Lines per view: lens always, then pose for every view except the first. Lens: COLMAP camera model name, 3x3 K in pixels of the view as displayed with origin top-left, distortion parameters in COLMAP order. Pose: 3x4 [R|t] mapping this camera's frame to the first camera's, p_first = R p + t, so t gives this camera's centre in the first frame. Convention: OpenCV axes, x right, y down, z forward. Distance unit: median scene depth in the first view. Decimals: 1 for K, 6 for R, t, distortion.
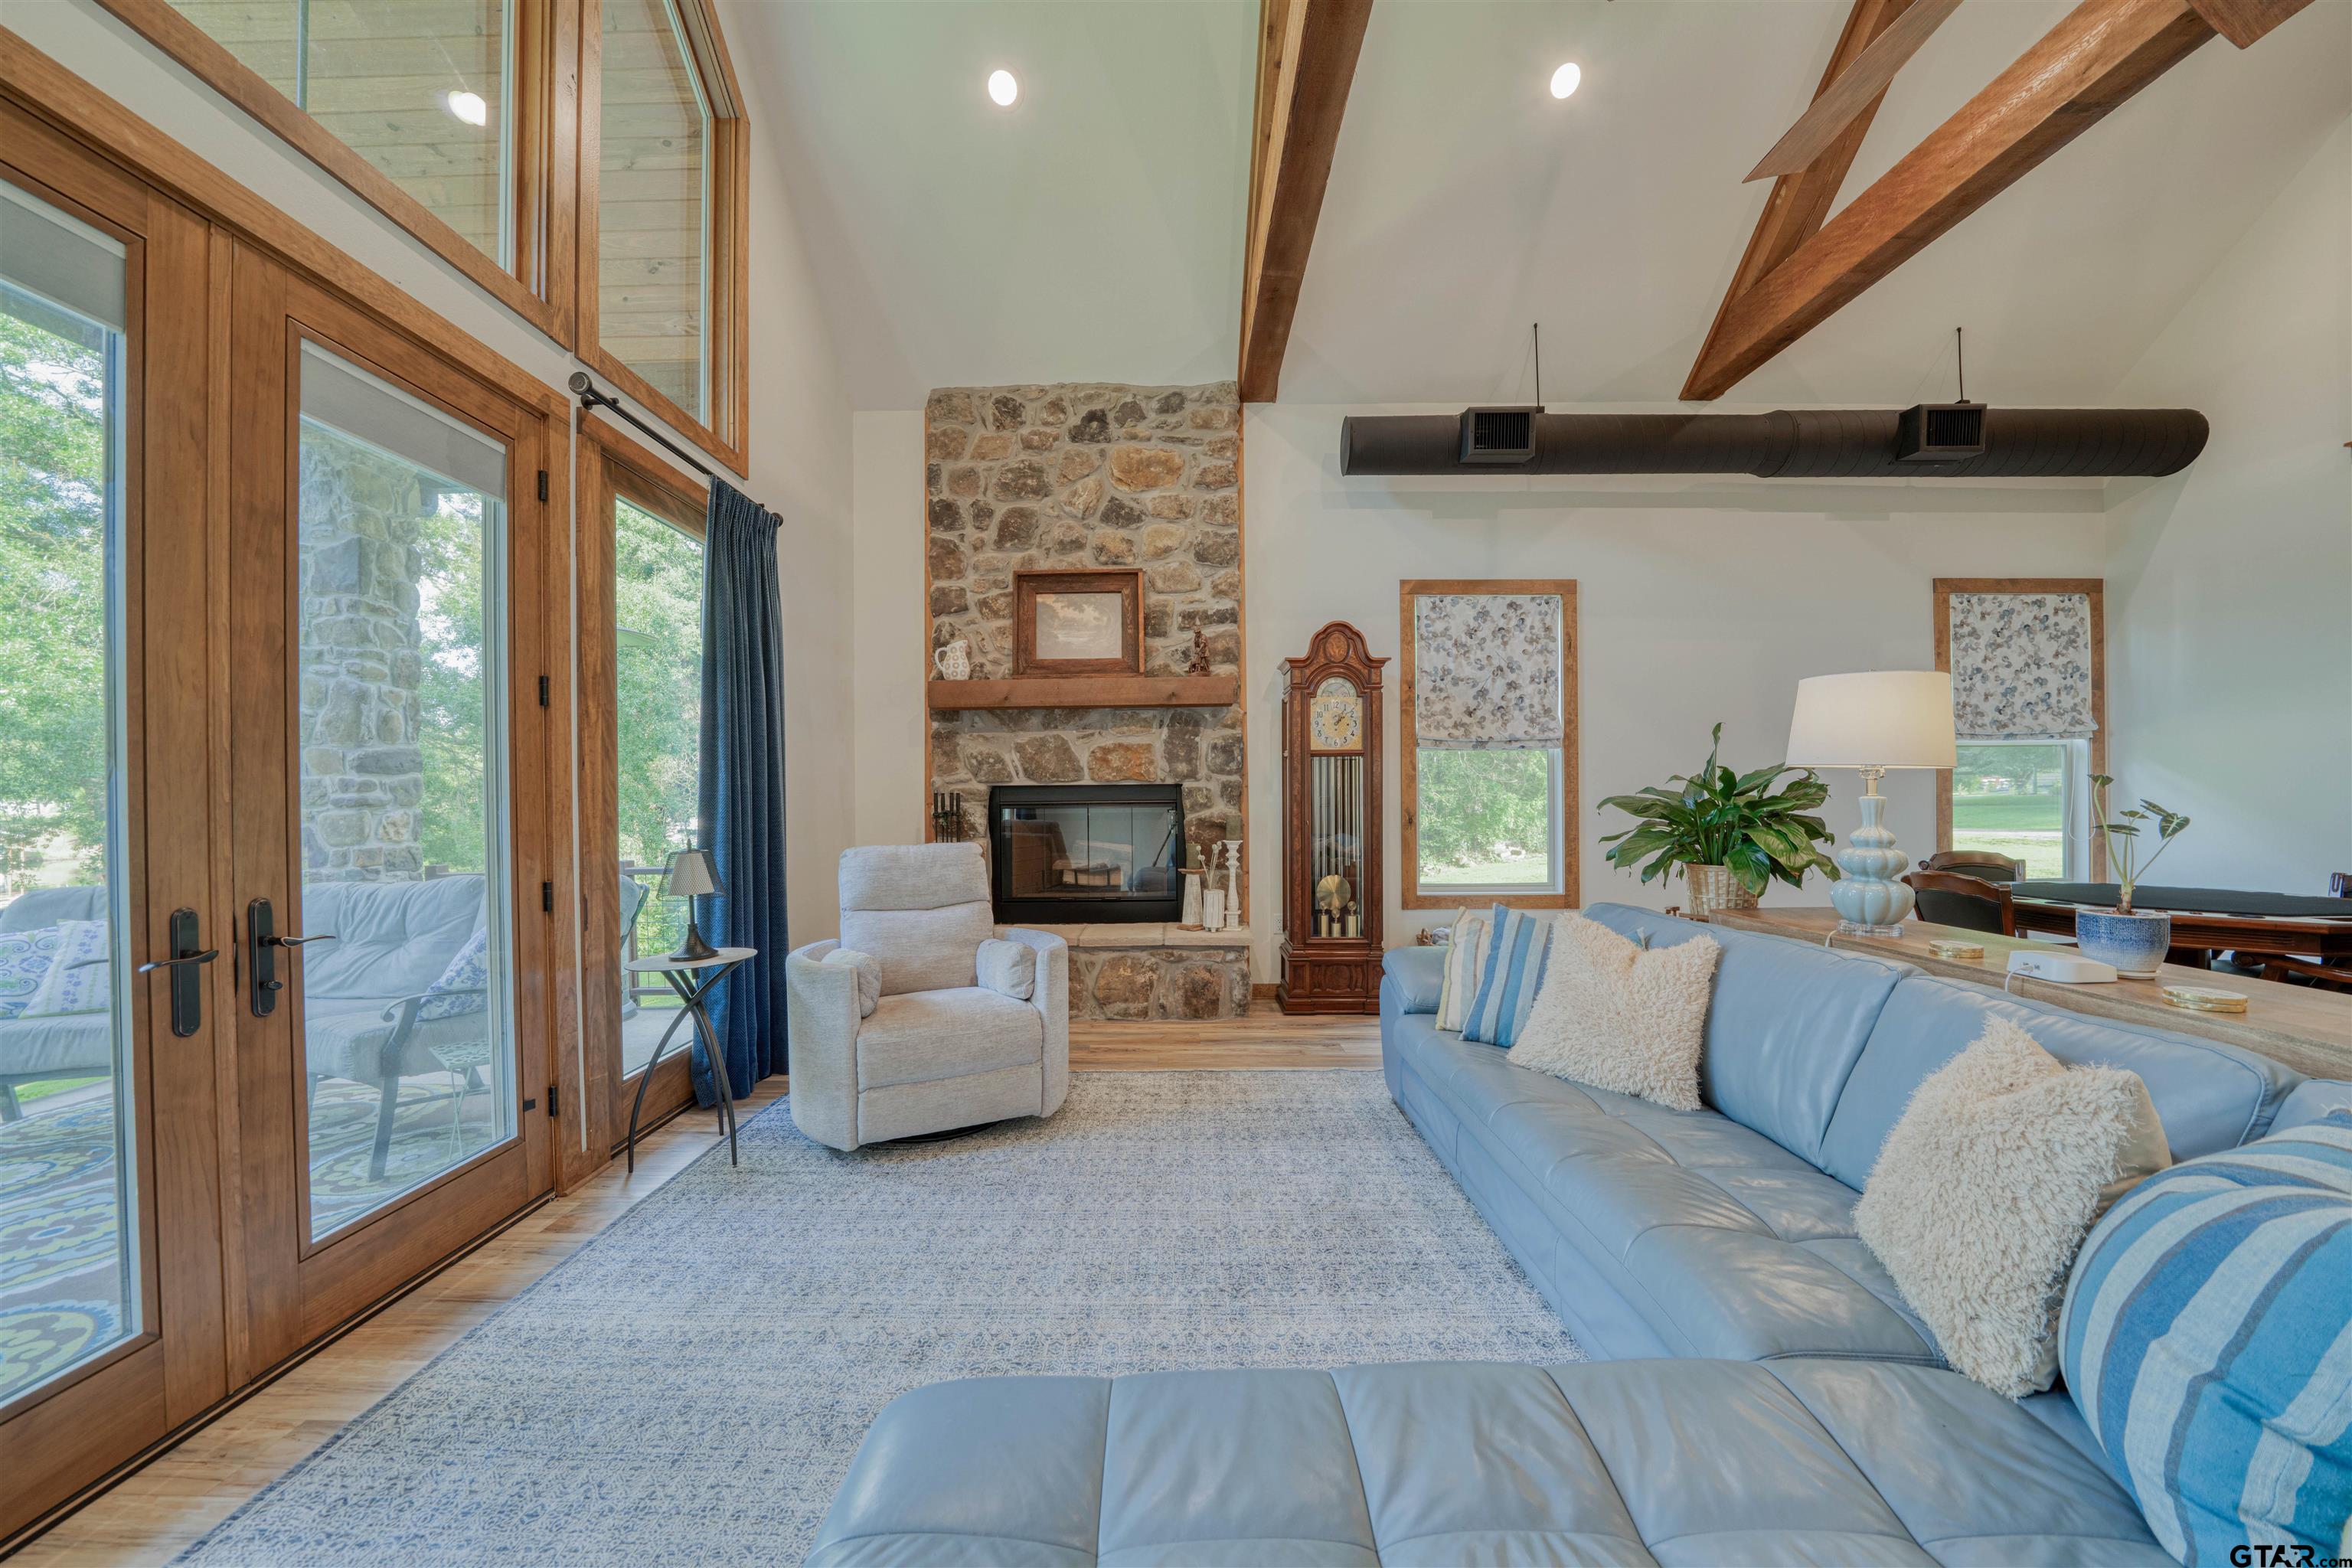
lens RADIAL K [[826.1, 0, 1157.2], [0, 826.1, 798.7], [0, 0, 1]] dist [-0.022343, 0.000003]
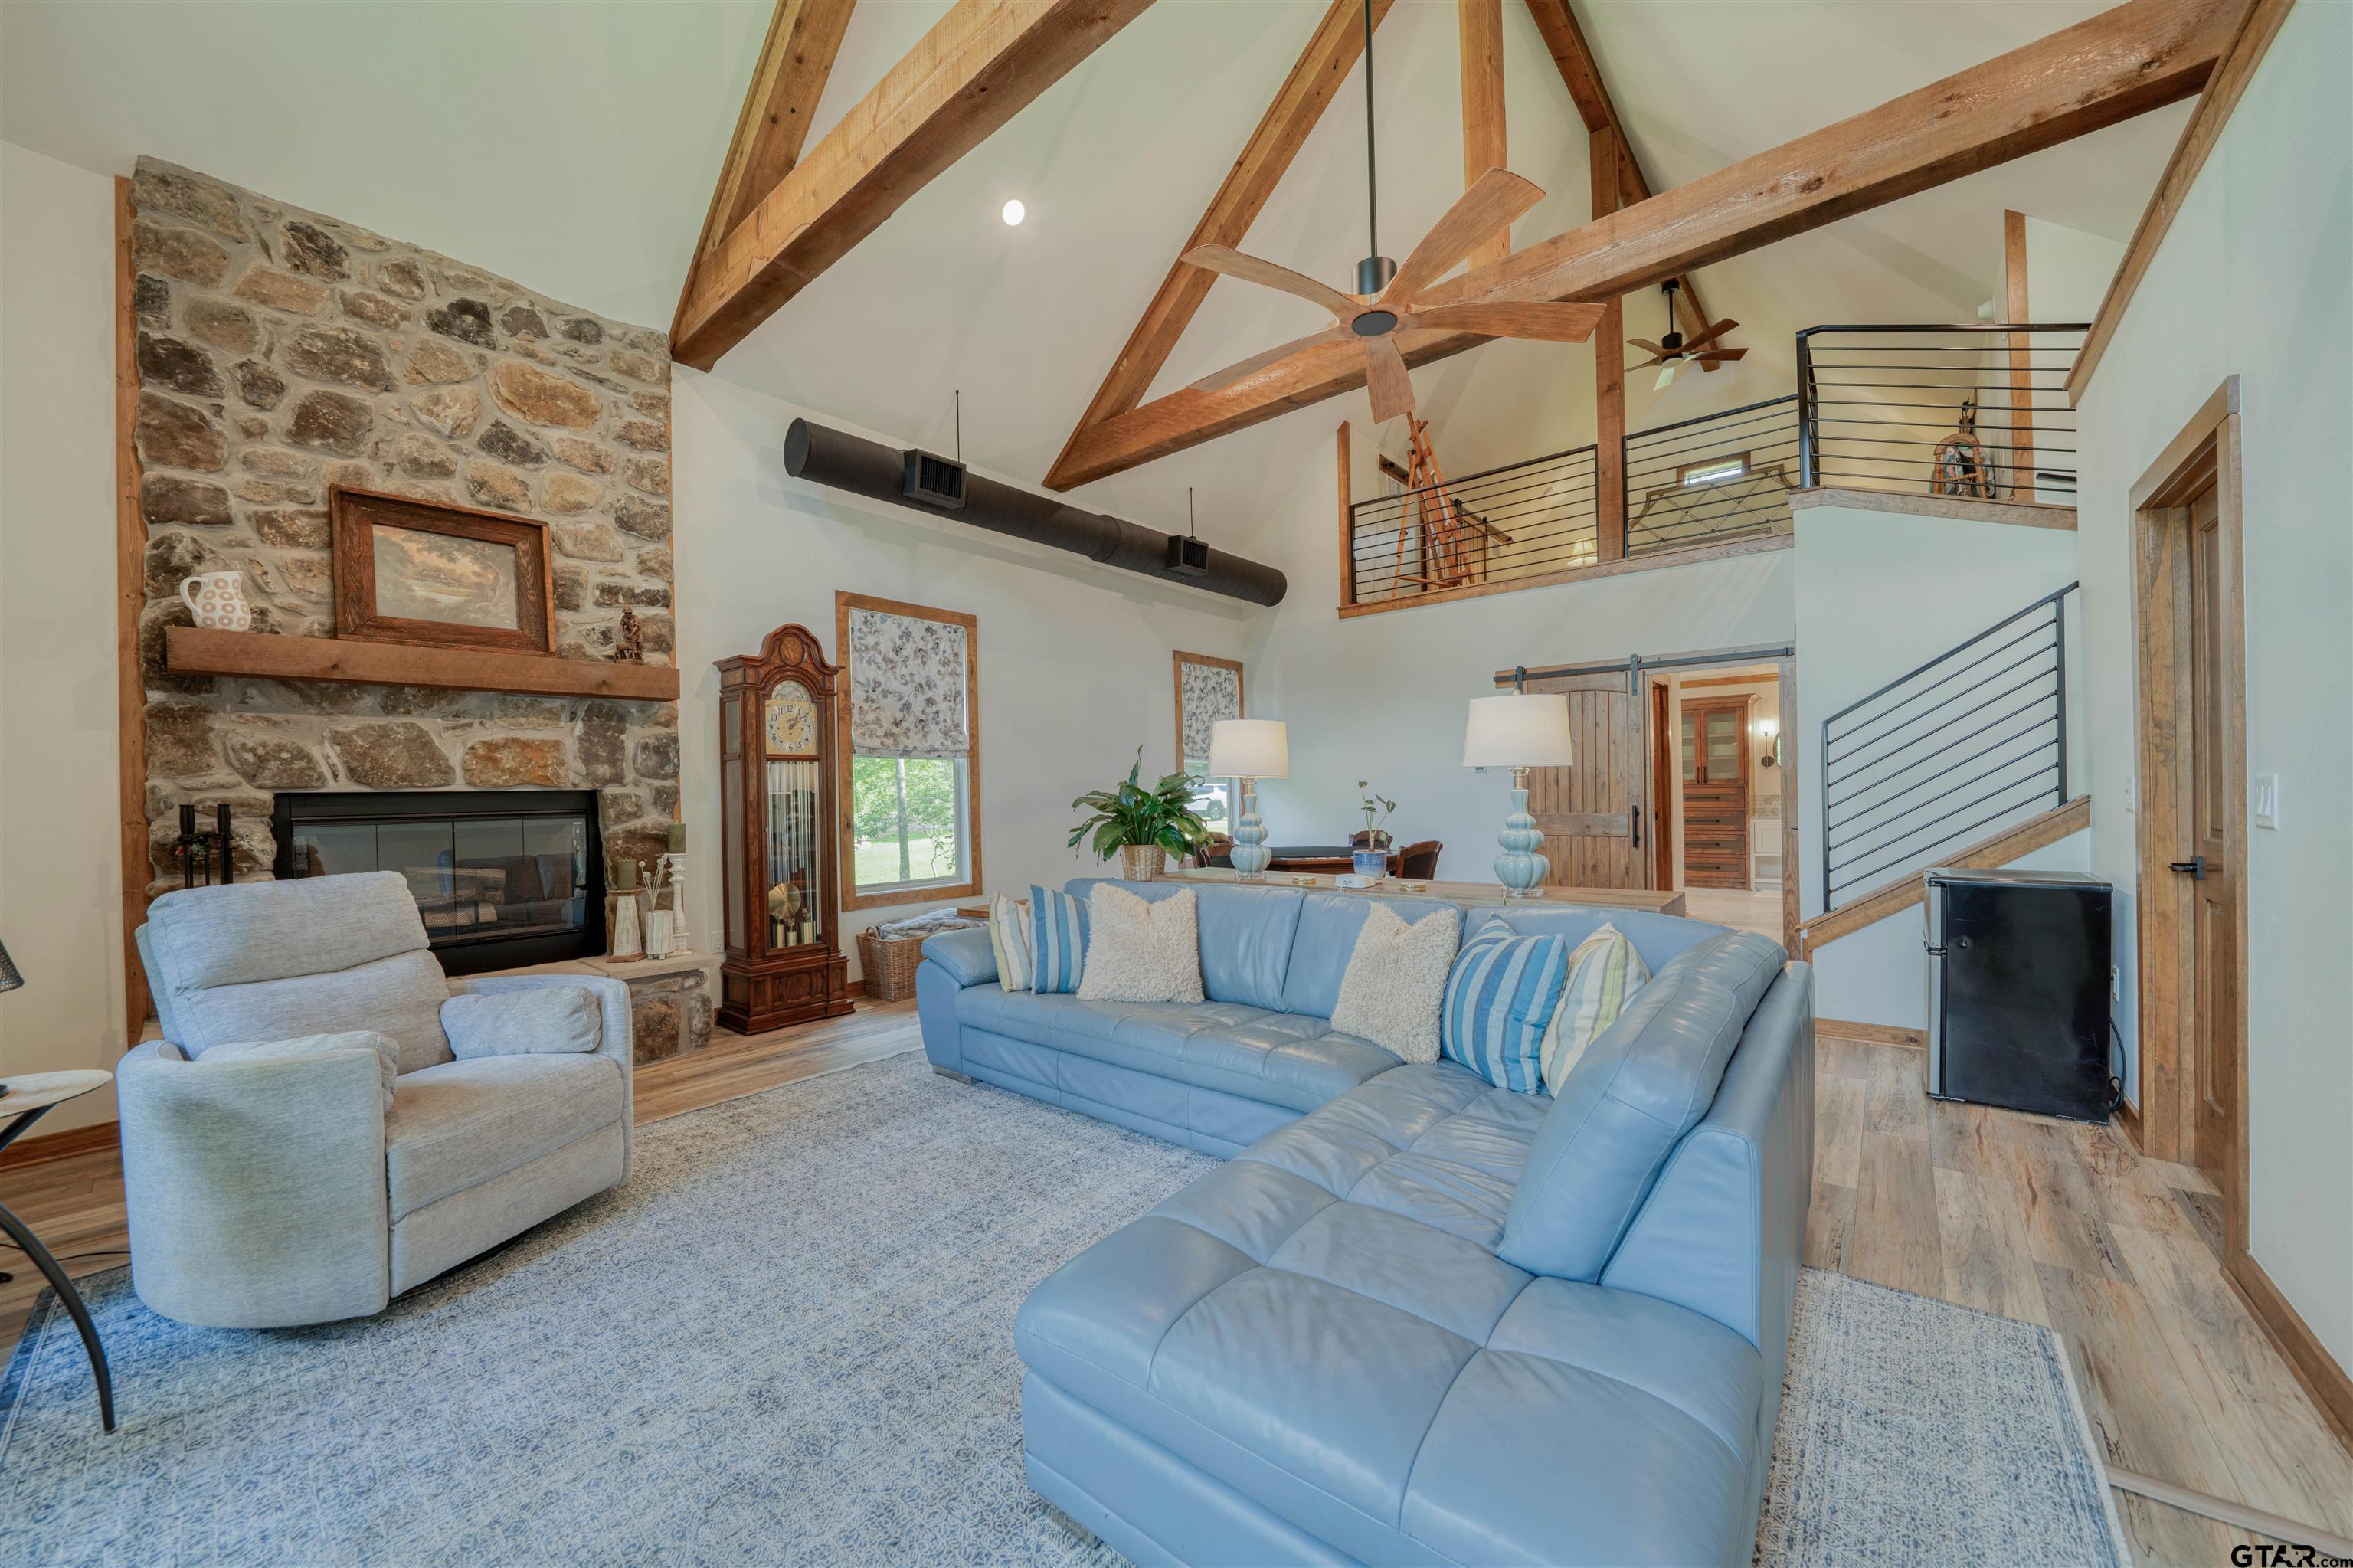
lens RADIAL K [[861.4, 0, 1160.7], [0, 861.4, 798.4], [0, 0, 1]] dist [-0.017541, 0.000034]
pose [[0.639442, -0.009226, 0.768784, -0.274182], [0.016720, 0.999858, -0.001908, 0.002050], [-0.768658, 0.014074, 0.639505, 0.010960]]
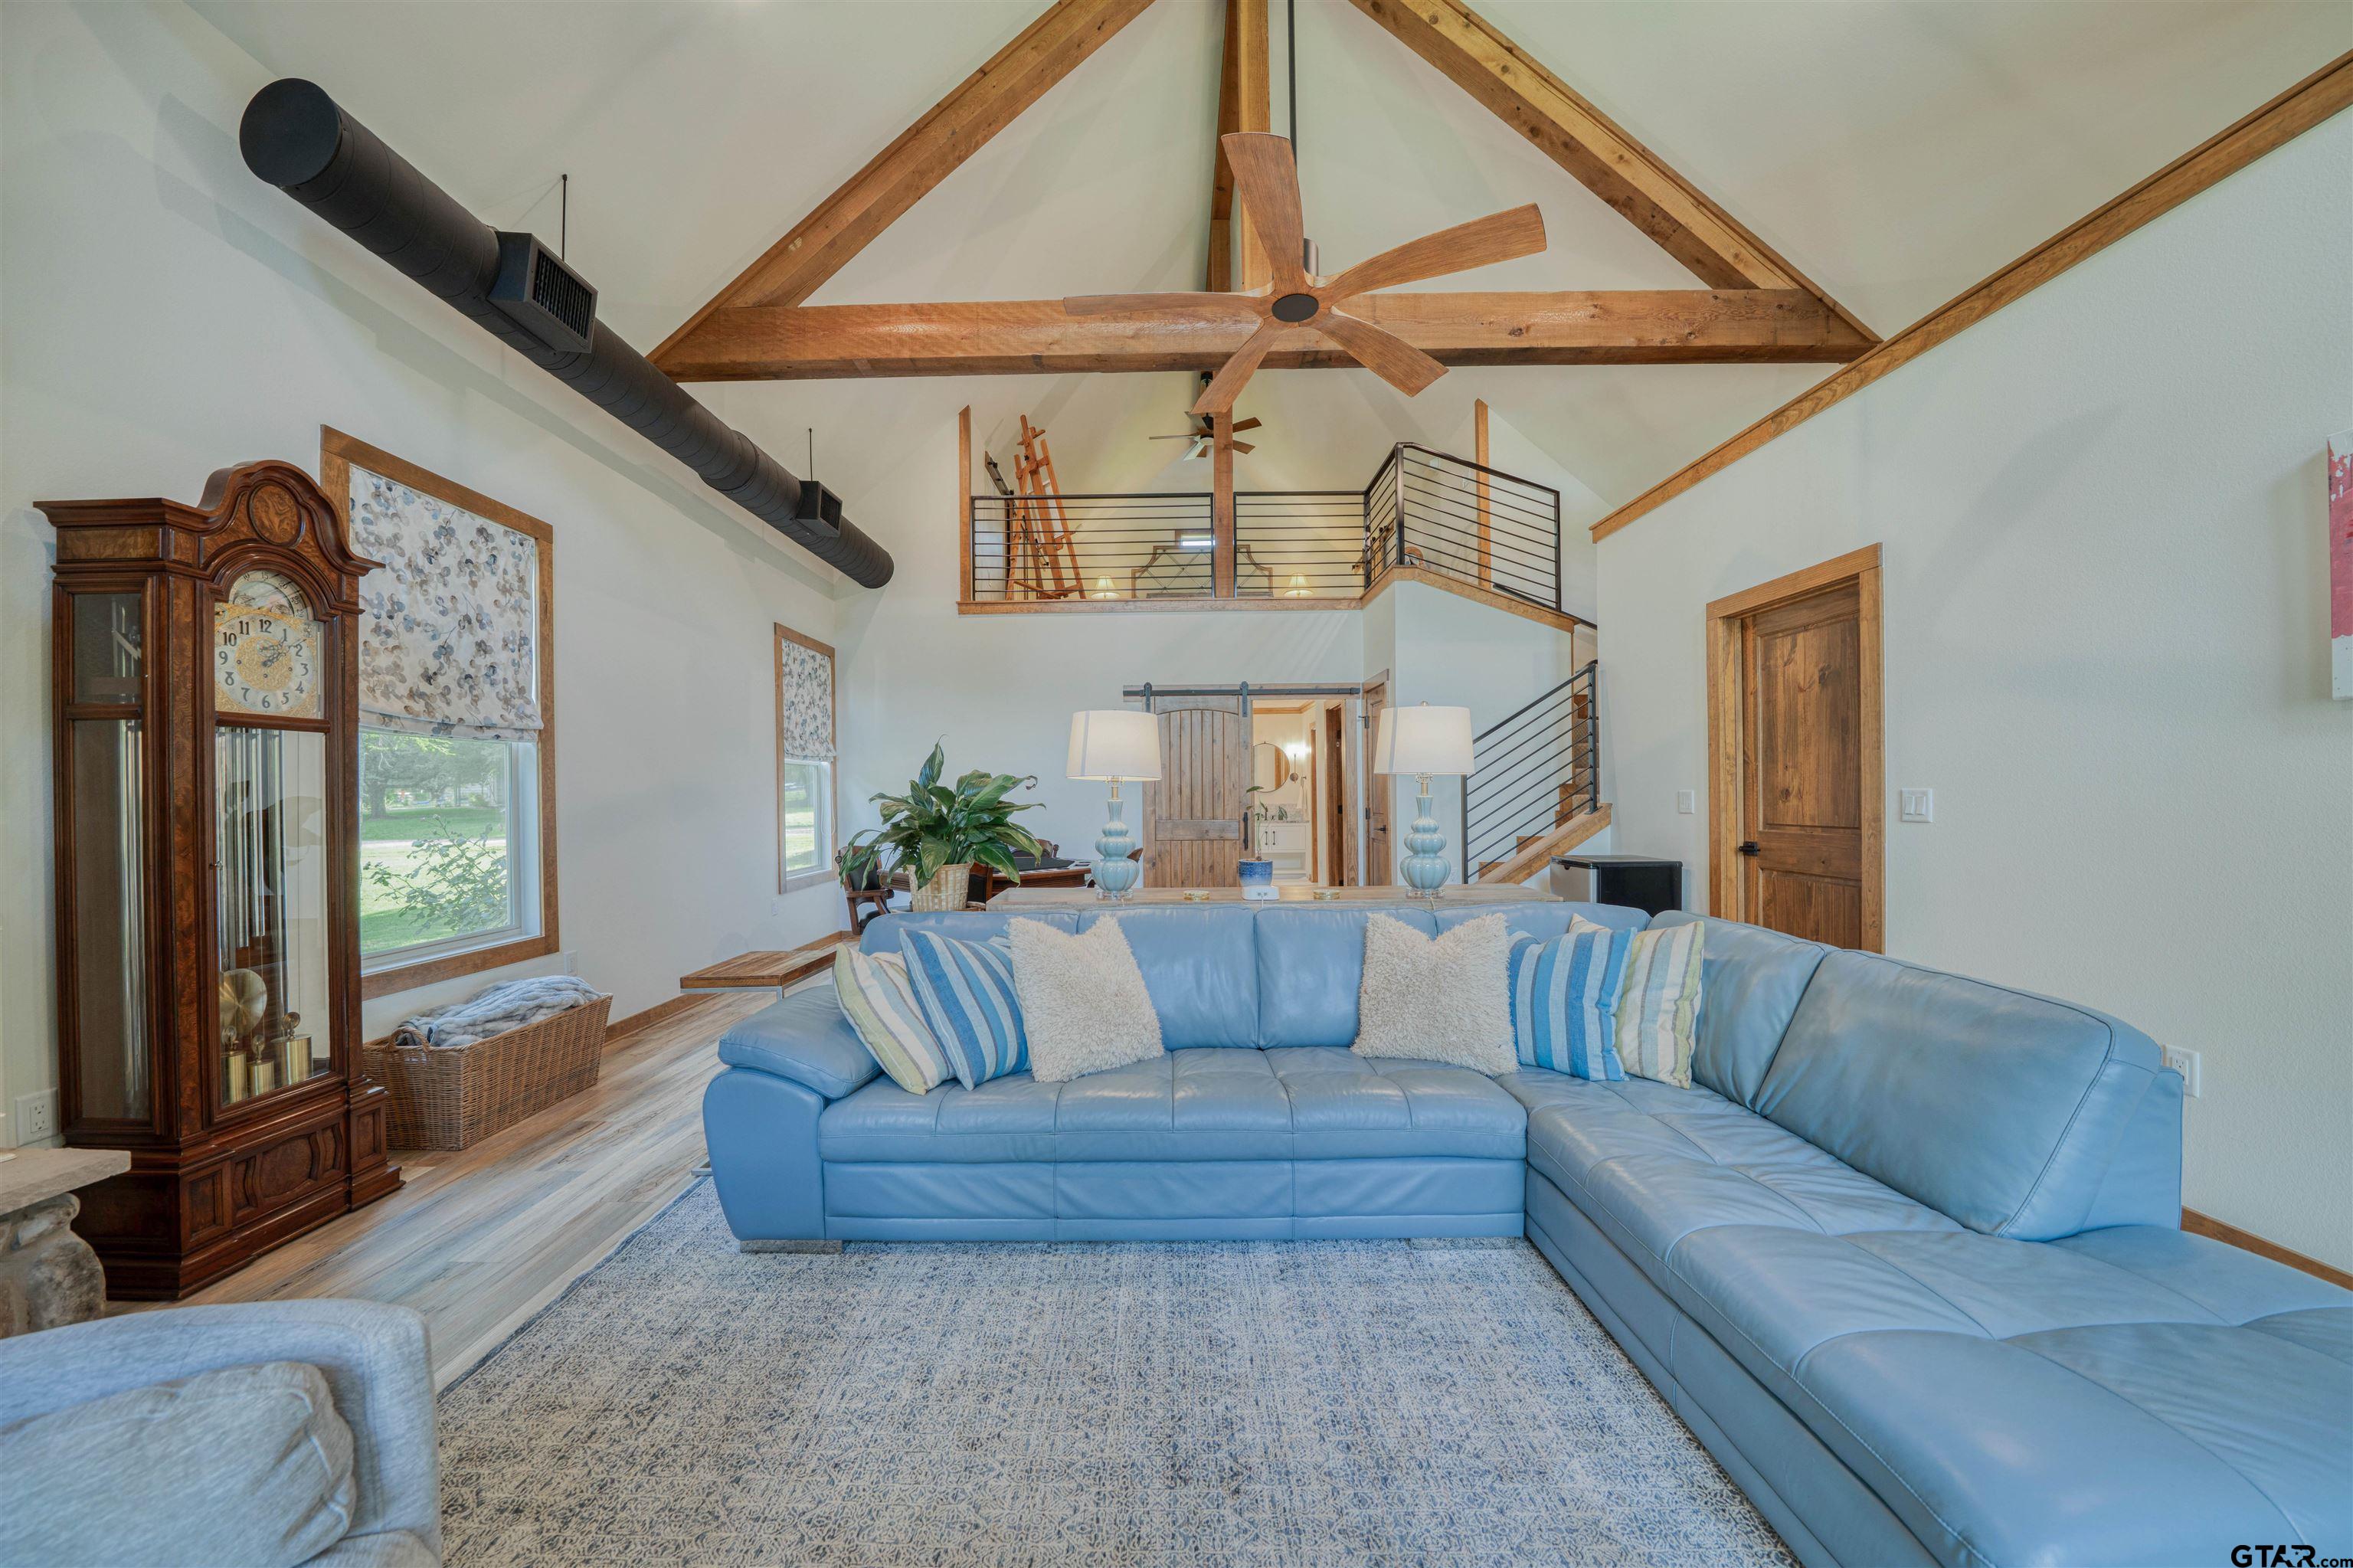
lens RADIAL K [[826.5, 0, 1157.7], [0, 826.5, 798.7], [0, 0, 1]] dist [-0.022343, 0.000003]
pose [[-0.002667, 0.002621, 0.999993, -0.260761], [0.013723, 0.999902, -0.002584, -0.000158], [-0.999902, 0.013716, -0.002702, 0.440706]]
